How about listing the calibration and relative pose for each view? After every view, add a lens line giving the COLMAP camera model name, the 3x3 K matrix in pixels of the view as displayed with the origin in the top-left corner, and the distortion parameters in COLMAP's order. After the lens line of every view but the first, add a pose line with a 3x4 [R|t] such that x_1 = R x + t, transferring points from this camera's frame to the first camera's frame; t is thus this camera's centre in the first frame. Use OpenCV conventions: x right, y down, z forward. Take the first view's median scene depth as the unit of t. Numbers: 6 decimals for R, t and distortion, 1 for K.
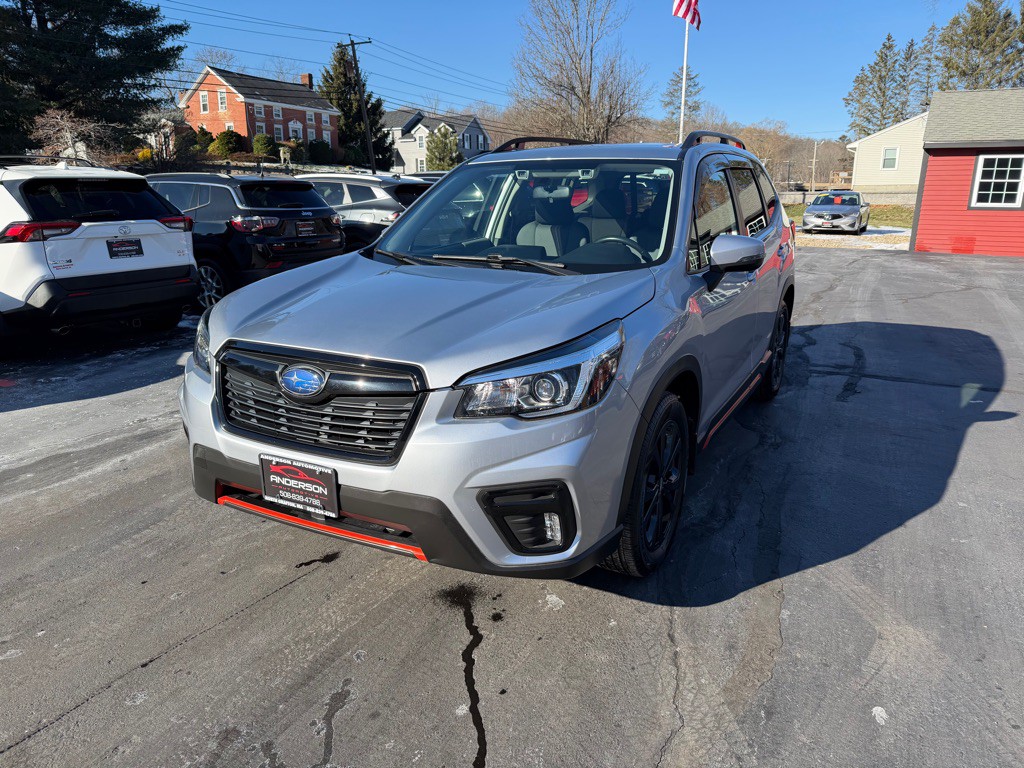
lens RADIAL K [[713.2, 0, 522.3], [0, 713.2, 377.5], [0, 0, 1]] dist [0.013408, -0.022265]
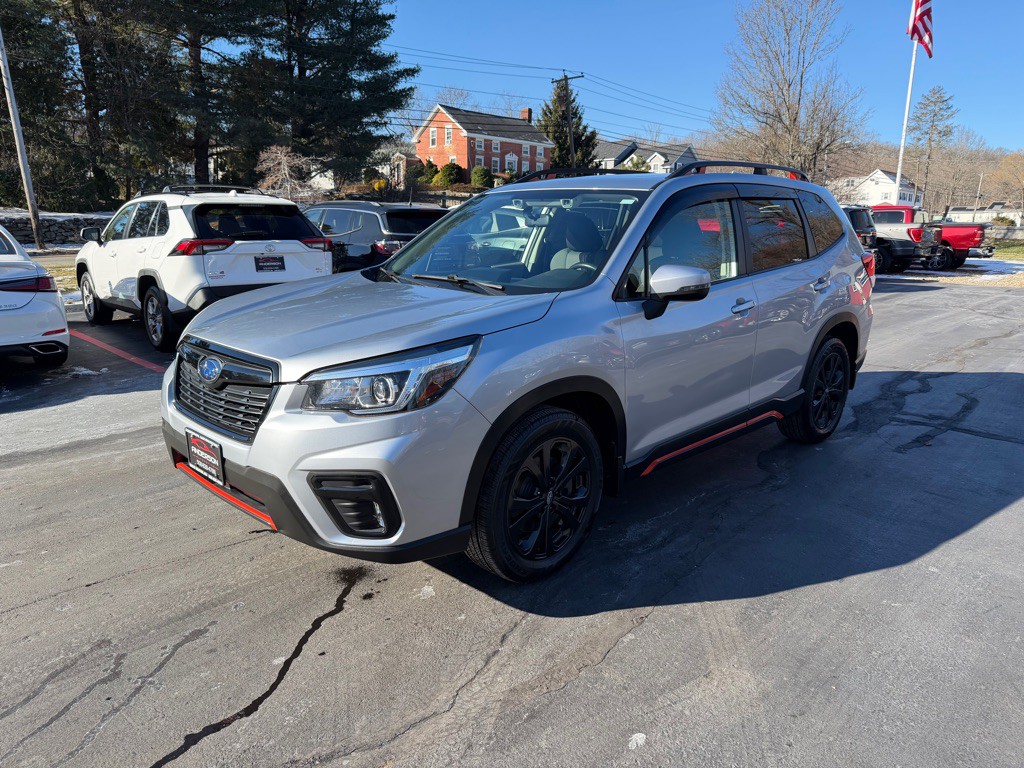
lens RADIAL K [[713.2, 0, 522.9], [0, 713.2, 385.6], [0, 0, 1]] dist [0.013408, -0.022265]
pose [[0.959052, 0.075897, -0.272873, 0.404391], [-0.083549, 0.996367, -0.016512, 0.005615], [0.270628, 0.038634, 0.961908, -0.015629]]
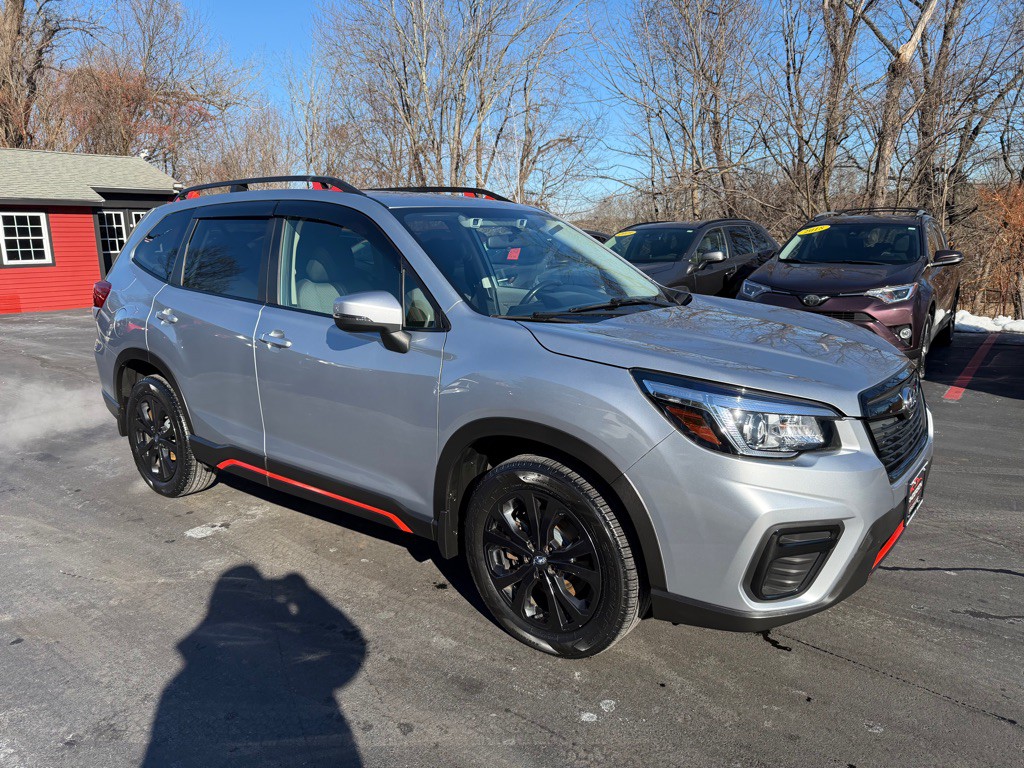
lens RADIAL K [[713.2, 0, 504.2], [0, 713.2, 375.1], [0, 0, 1]] dist [0.013408, -0.022265]
pose [[0.200677, -0.187825, 0.961484, -1.145748], [0.266188, 0.954978, 0.130996, -0.263896], [-0.942800, 0.229648, 0.241639, 1.001353]]
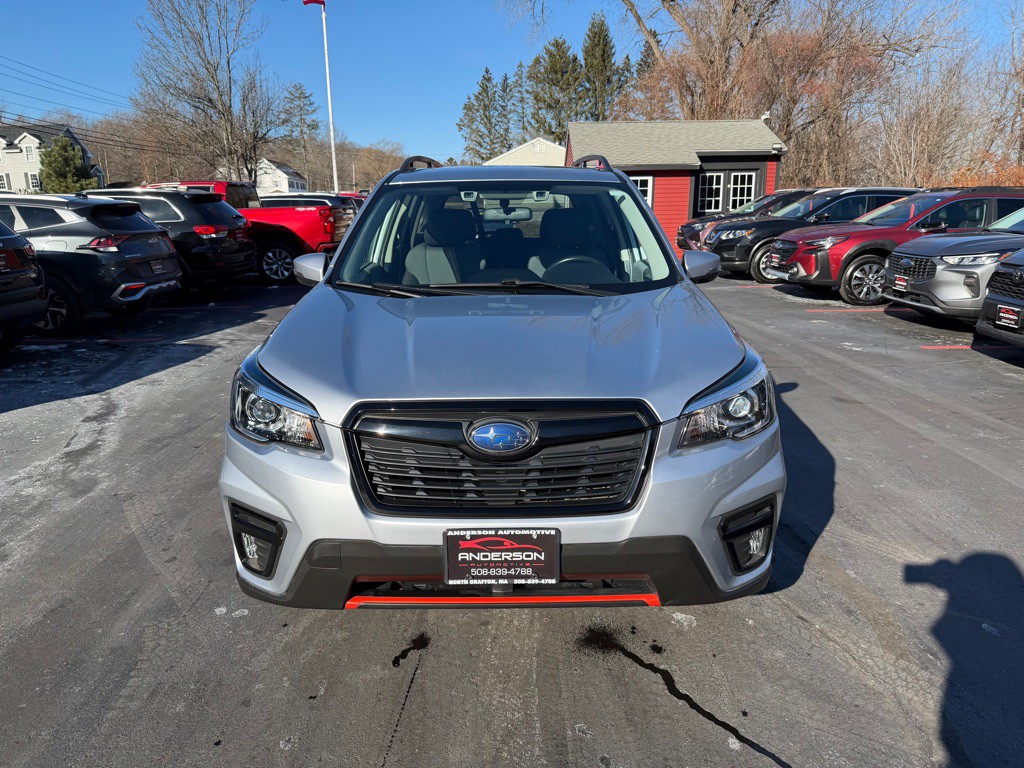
lens RADIAL K [[713.2, 0, 515.3], [0, 713.2, 376.9], [0, 0, 1]] dist [0.013408, -0.022265]
pose [[0.885407, -0.117226, 0.449791, -0.510415], [0.128265, 0.991722, 0.005977, -0.051850], [-0.446768, 0.052401, 0.893114, 0.167927]]
